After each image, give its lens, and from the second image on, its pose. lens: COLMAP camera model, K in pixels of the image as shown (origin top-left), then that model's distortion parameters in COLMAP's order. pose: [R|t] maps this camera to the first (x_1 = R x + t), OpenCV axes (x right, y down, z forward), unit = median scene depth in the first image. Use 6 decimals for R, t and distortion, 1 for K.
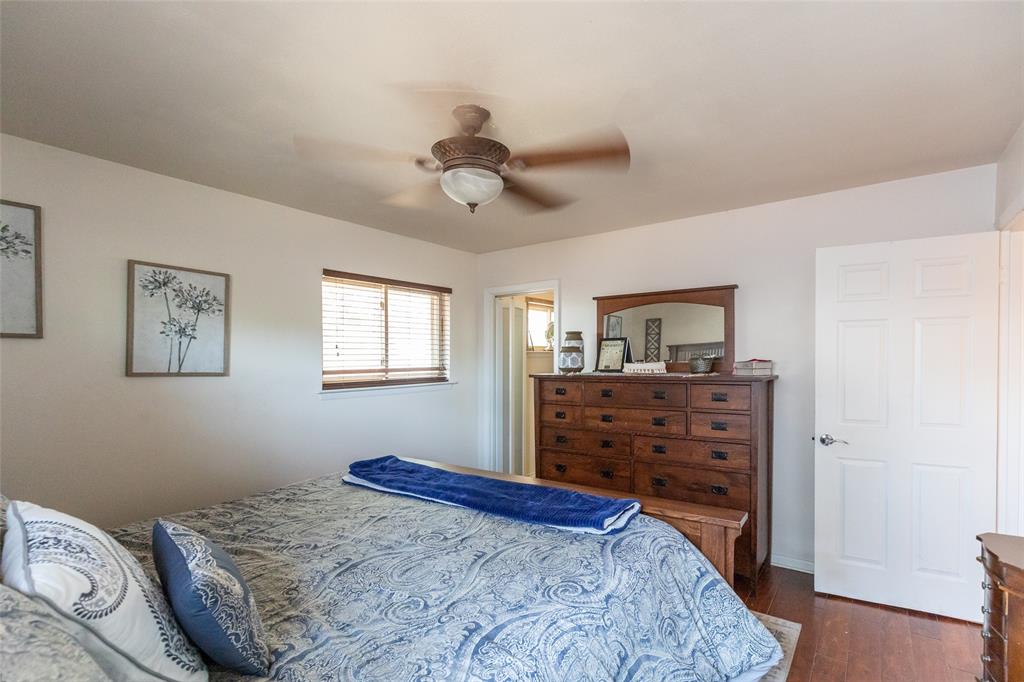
lens RADIAL K [[468.3, 0, 534.6], [0, 468.3, 359.8], [0, 0, 1]] dist [0.005285, -0.001198]
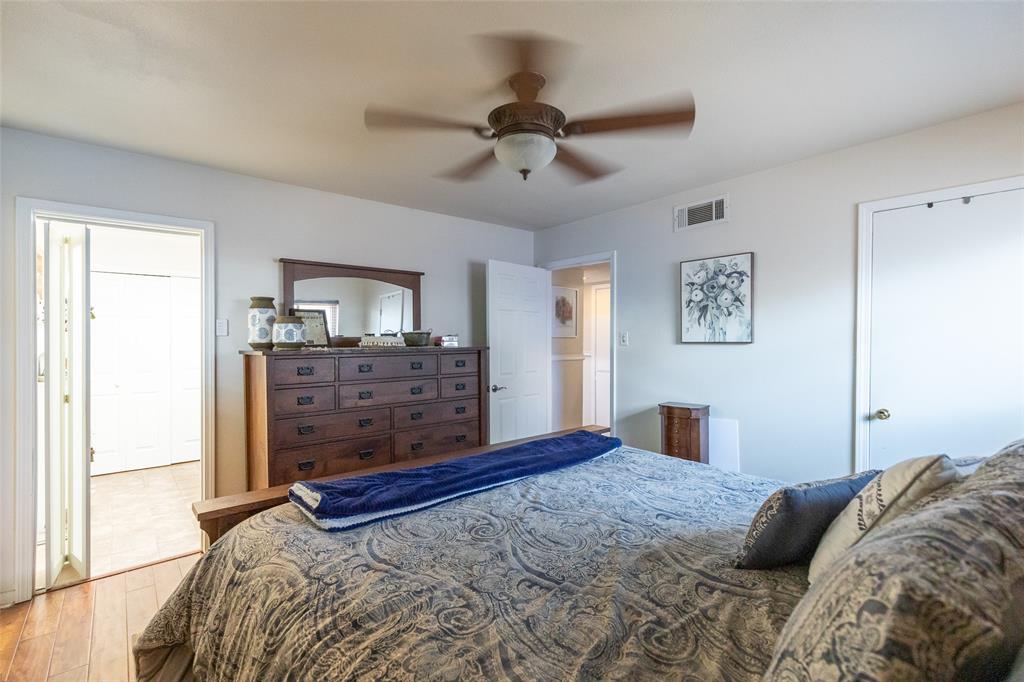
lens RADIAL K [[468.3, 0, 512.8], [0, 468.3, 341.5], [0, 0, 1]] dist [0.005285, -0.001198]
pose [[0.253226, 0.001467, 0.967406, -0.705372], [0.002384, 0.999995, -0.002140, 0.021259], [-0.967404, 0.002849, 0.253221, 0.496597]]
